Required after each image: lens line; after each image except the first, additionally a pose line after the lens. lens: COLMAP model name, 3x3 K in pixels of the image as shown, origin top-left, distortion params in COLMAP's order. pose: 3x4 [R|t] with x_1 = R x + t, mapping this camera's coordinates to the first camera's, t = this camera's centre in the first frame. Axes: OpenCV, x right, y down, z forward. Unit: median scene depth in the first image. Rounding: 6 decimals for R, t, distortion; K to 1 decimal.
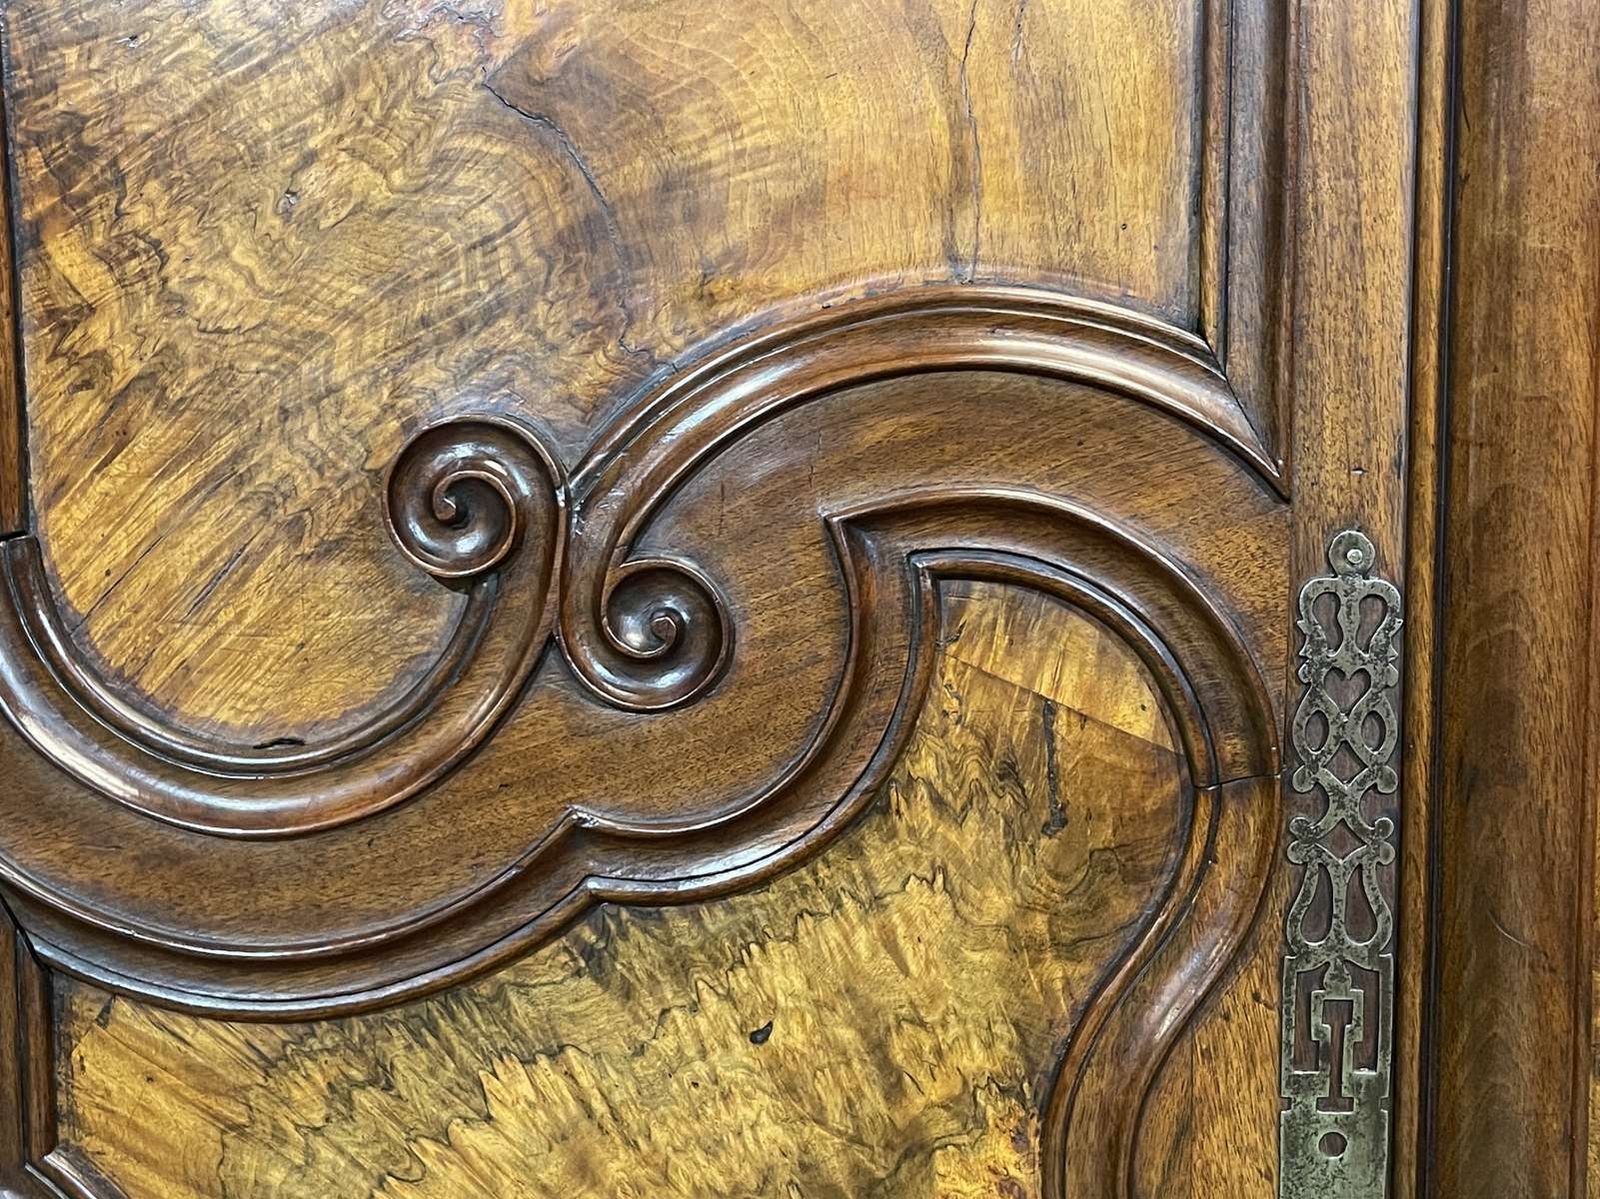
lens RADIAL K [[2048.4, 0, 823.7], [0, 2048.4, 601.7], [0, 0, 1]] dist [0.173438, -0.643241]
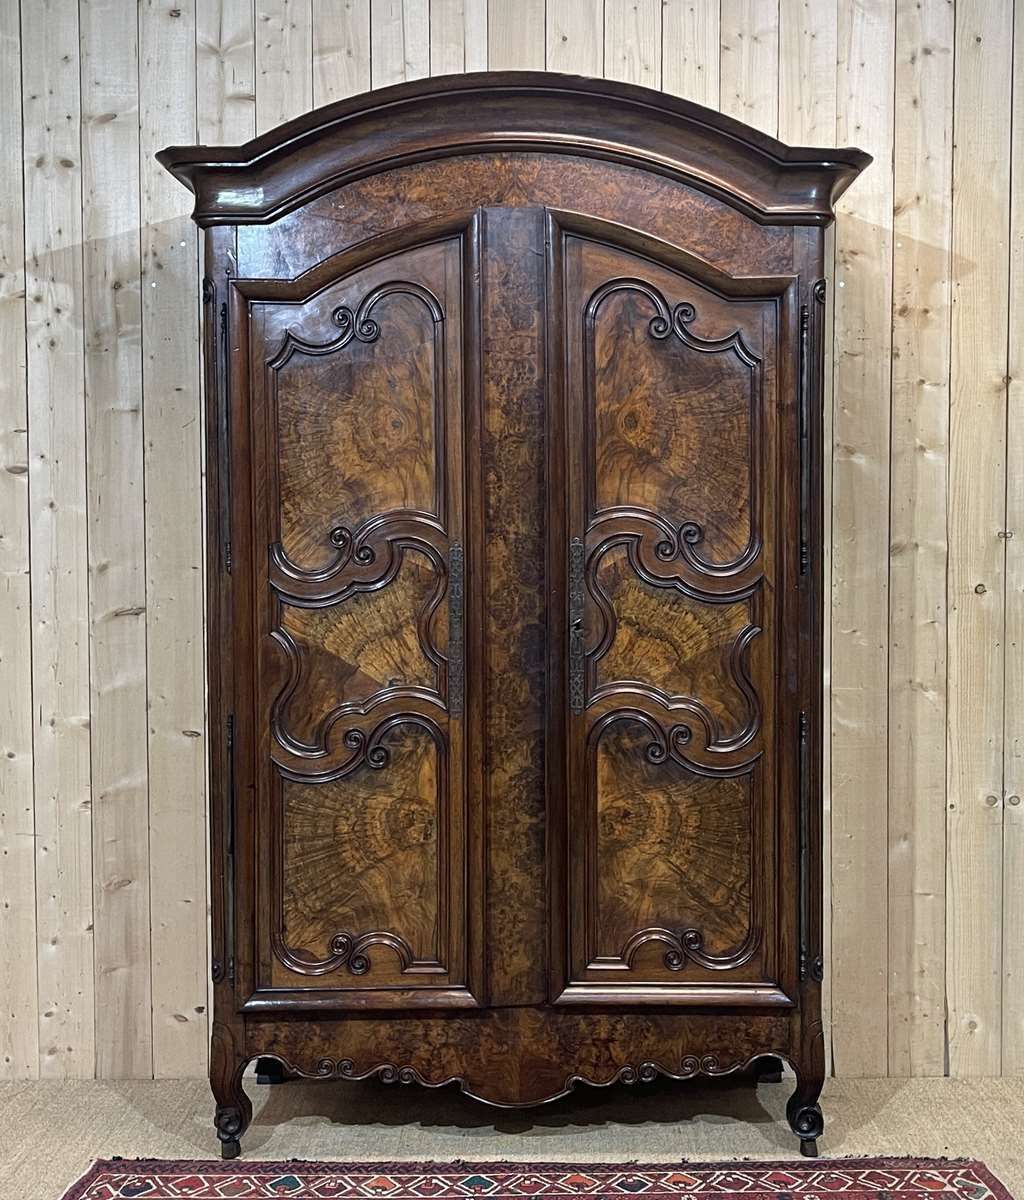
lens RADIAL K [[1606.3, 0, 544.3], [0, 1606.3, 599.1], [0, 0, 1]] dist [0.109620, -0.318873]
pose [[0.999212, 0.002528, 0.039599, 0.338611], [0.000132, 0.997750, -0.067042, 0.565438], [-0.039679, 0.066994, 0.996964, -4.839531]]
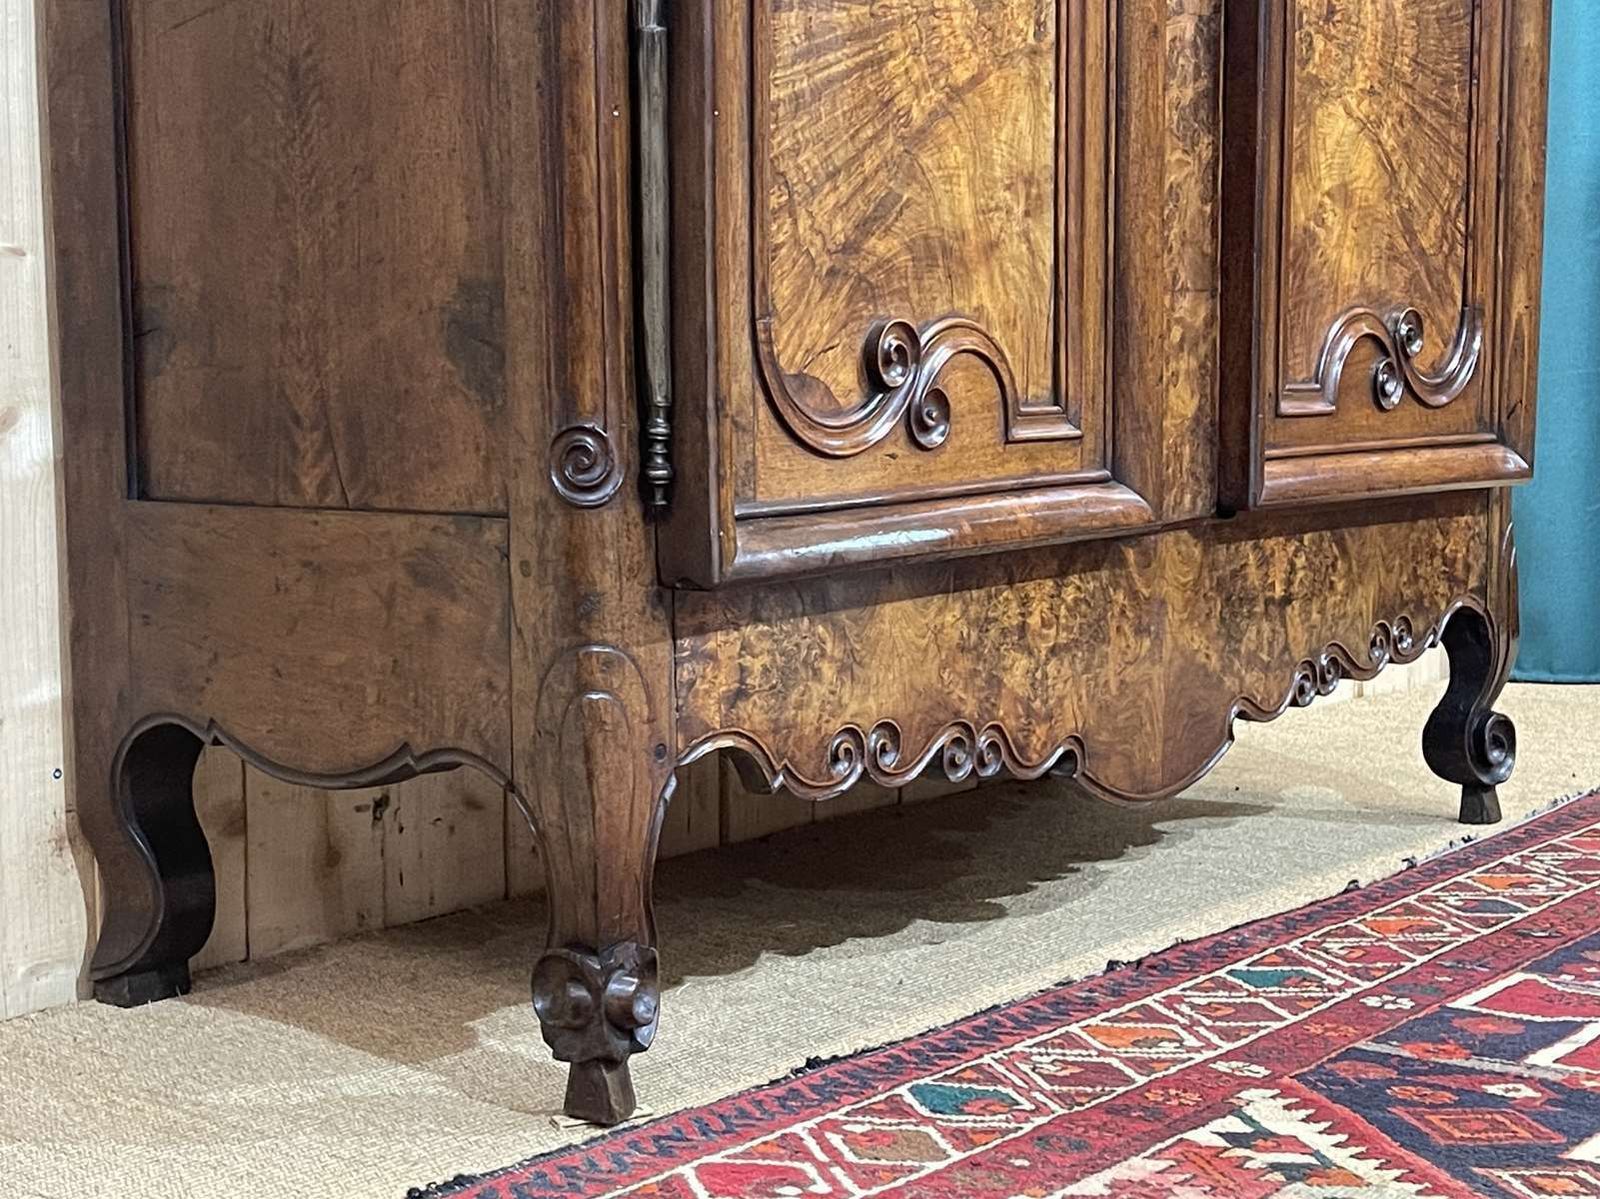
lens RADIAL K [[2647.0, 0, 800.0], [0, 2647.0, 599.5], [0, 0, 1]] dist [0.209608, -0.927596]
pose [[0.599757, -0.078585, 0.796314, -2.669119], [0.086981, 0.995672, 0.032748, 1.595674], [-0.795441, 0.049623, 0.603996, -0.586816]]
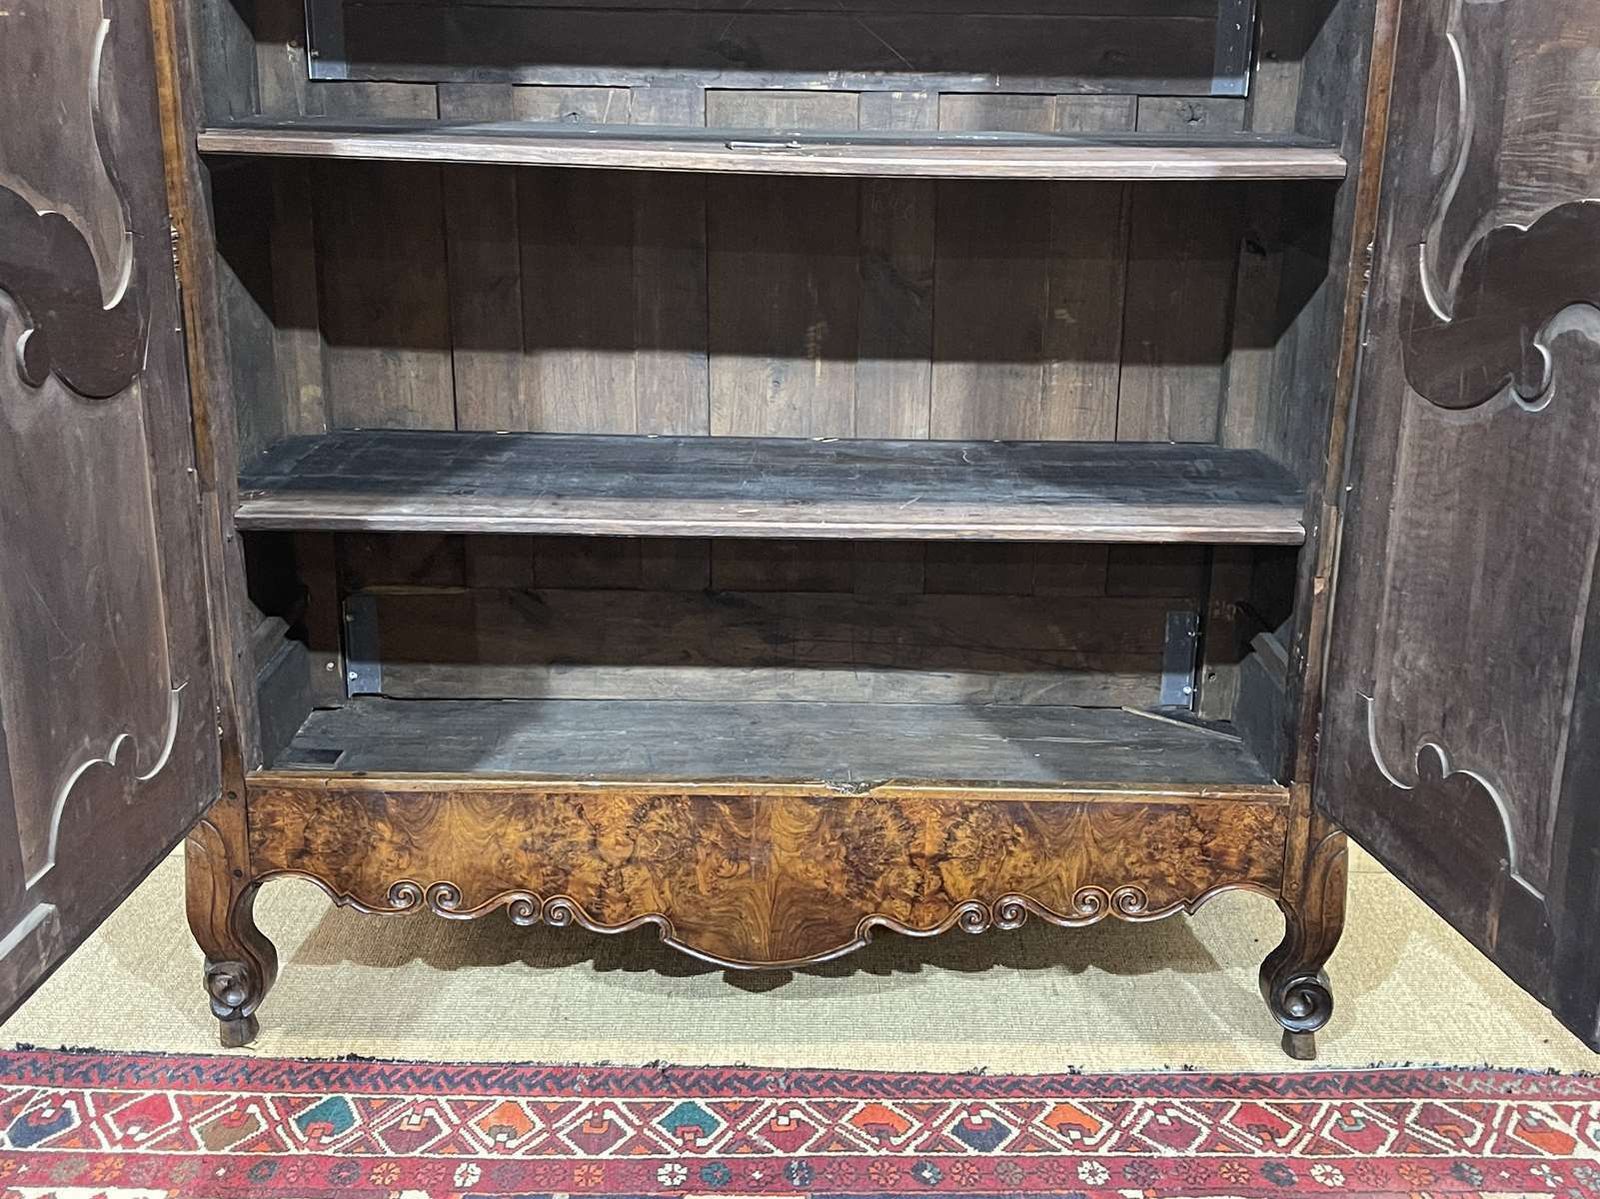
lens RADIAL K [[1796.0, 0, 800.0], [0, 1796.0, 599.5], [0, 0, 1]] dist [0.124037, -0.298369]
pose [[0.999087, 0.008171, 0.041936, 0.391693], [-0.016143, 0.980979, 0.193444, 0.620054], [-0.039558, -0.193944, 0.980215, -2.143363]]
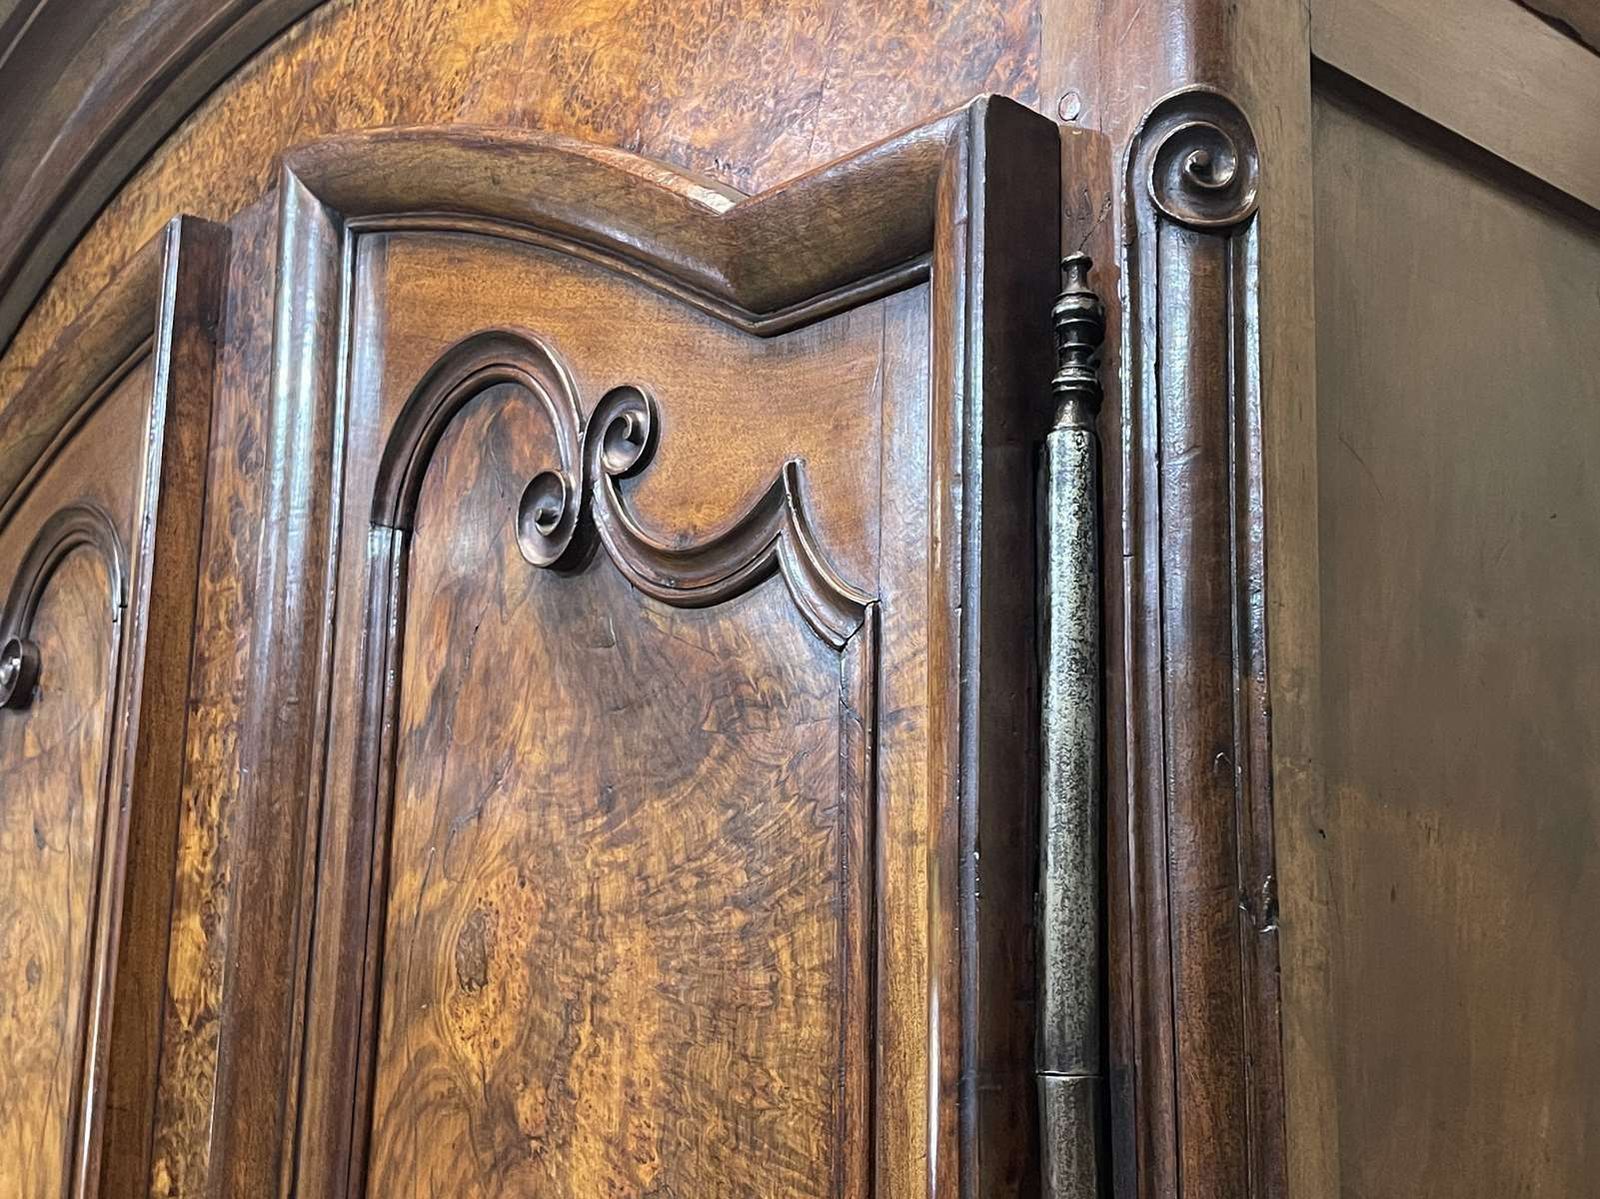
lens RADIAL K [[2074.5, 0, 800.0], [0, 2074.5, 599.5], [0, 0, 1]] dist [0.150617, -0.521622]
pose [[0.700632, -0.117373, -0.703803, 2.243653], [-0.108598, 0.957345, -0.267764, -0.325559], [0.705210, 0.264036, 0.658000, -0.059684]]
